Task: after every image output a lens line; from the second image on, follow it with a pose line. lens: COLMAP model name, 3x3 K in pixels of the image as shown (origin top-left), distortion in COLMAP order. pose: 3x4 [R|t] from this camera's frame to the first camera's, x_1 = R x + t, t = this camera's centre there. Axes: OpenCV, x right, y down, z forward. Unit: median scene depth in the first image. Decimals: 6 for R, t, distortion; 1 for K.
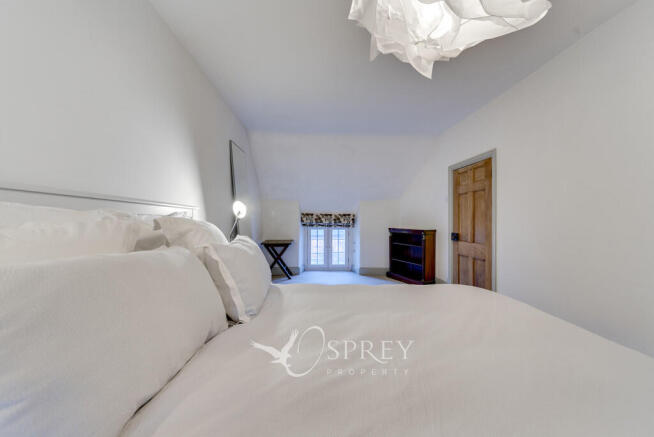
lens RADIAL K [[230.8, 0, 326.4], [0, 230.8, 221.6], [0, 0, 1]] dist [0.003463, 0.000202]
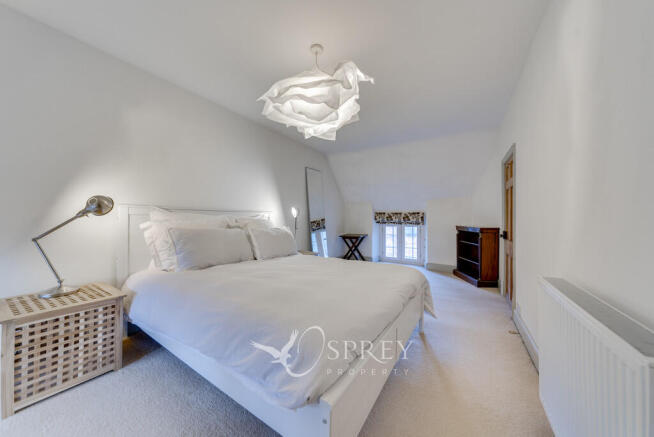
lens RADIAL K [[230.8, 0, 327.8], [0, 230.8, 221.2], [0, 0, 1]] dist [0.003463, 0.000202]
pose [[0.837554, 0.004762, -0.546334, 0.338053], [-0.001553, 0.999979, 0.006334, 0.001691], [0.546352, -0.004457, 0.837544, -0.133891]]
